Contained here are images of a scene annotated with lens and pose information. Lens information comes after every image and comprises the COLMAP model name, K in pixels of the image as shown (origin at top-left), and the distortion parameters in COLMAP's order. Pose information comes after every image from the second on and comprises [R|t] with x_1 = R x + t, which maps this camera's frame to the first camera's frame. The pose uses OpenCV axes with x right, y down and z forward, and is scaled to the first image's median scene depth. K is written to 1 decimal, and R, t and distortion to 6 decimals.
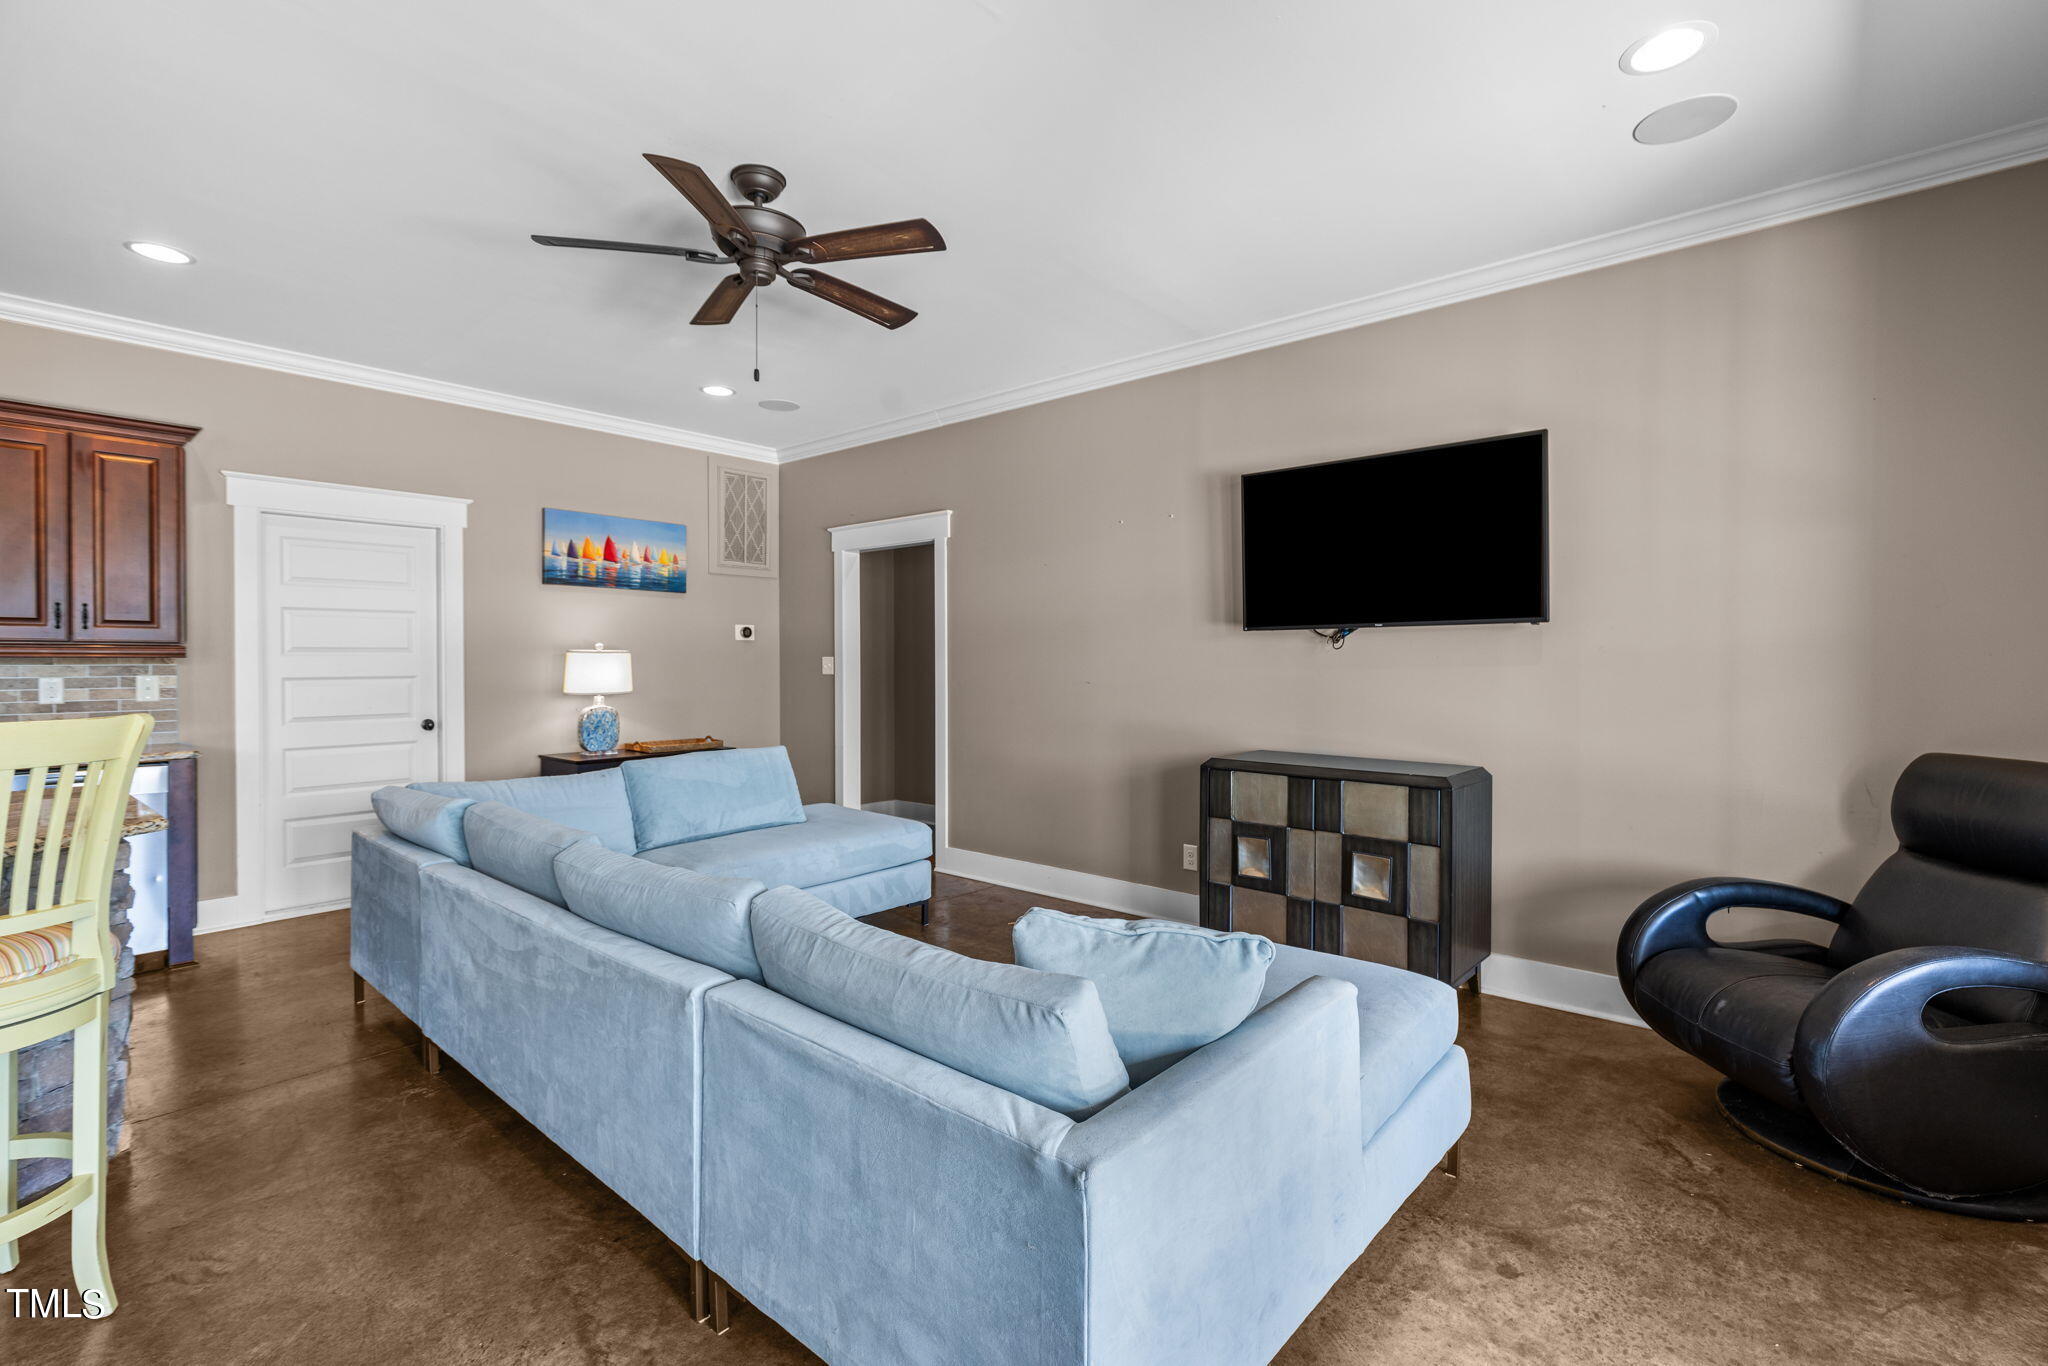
lens RADIAL K [[924.5, 0, 1029.2], [0, 924.5, 660.0], [0, 0, 1]] dist [0.003612, 0.000220]
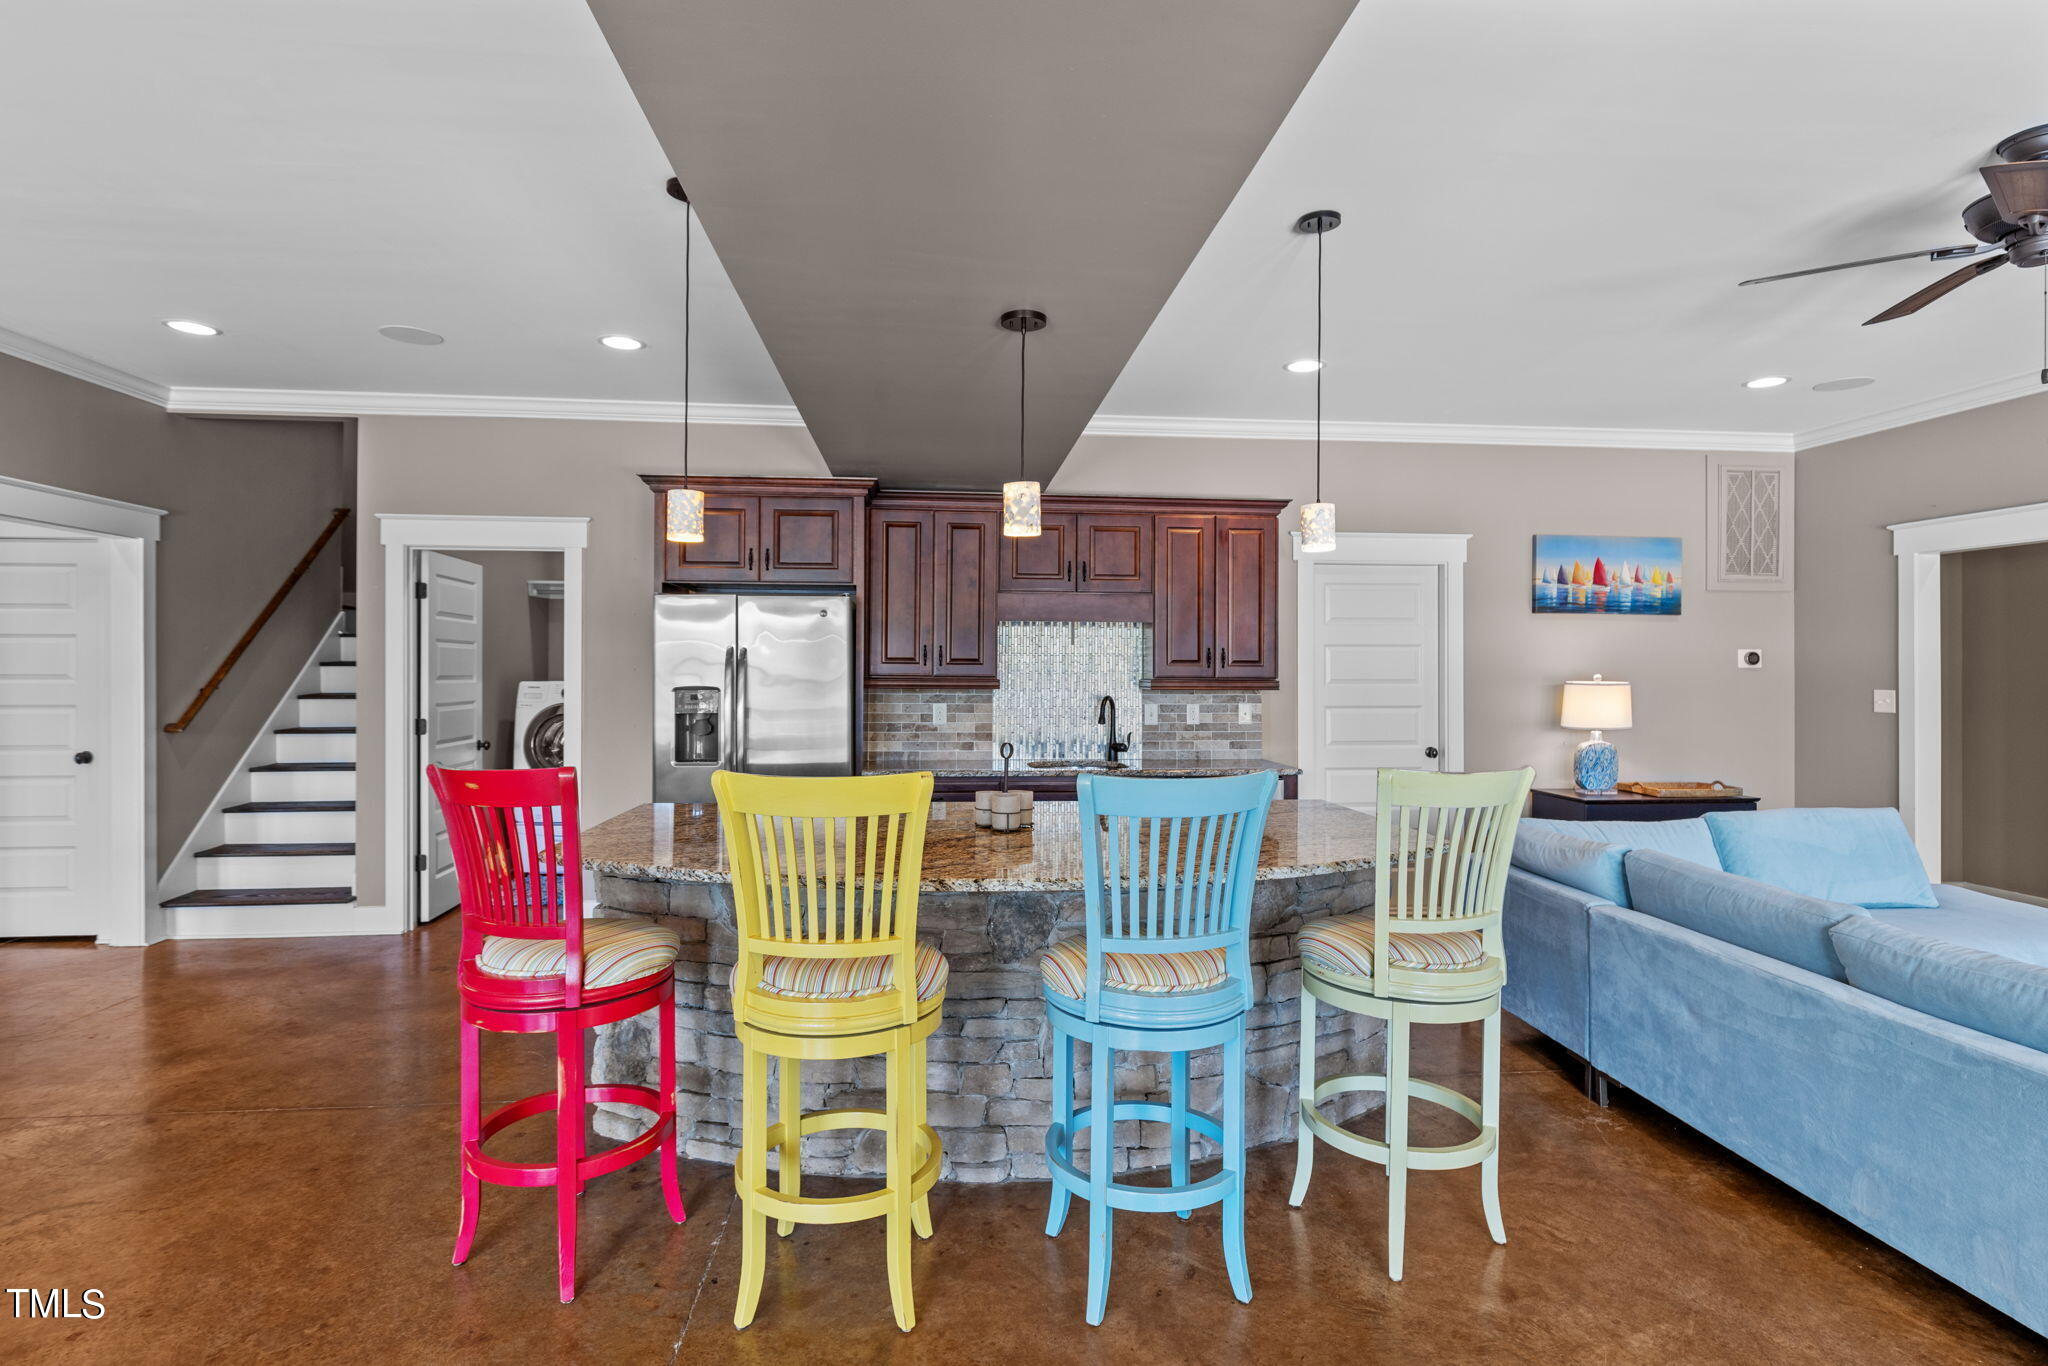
lens RADIAL K [[1023.8, 0, 1019.3], [0, 1023.8, 666.5], [0, 0, 1]] dist [-0.001096, -0.000121]
pose [[0.719828, 0.002204, -0.694149, -0.228517], [-0.003428, 0.999994, -0.000380, -0.032284], [0.694144, 0.002653, 0.719831, -0.203922]]
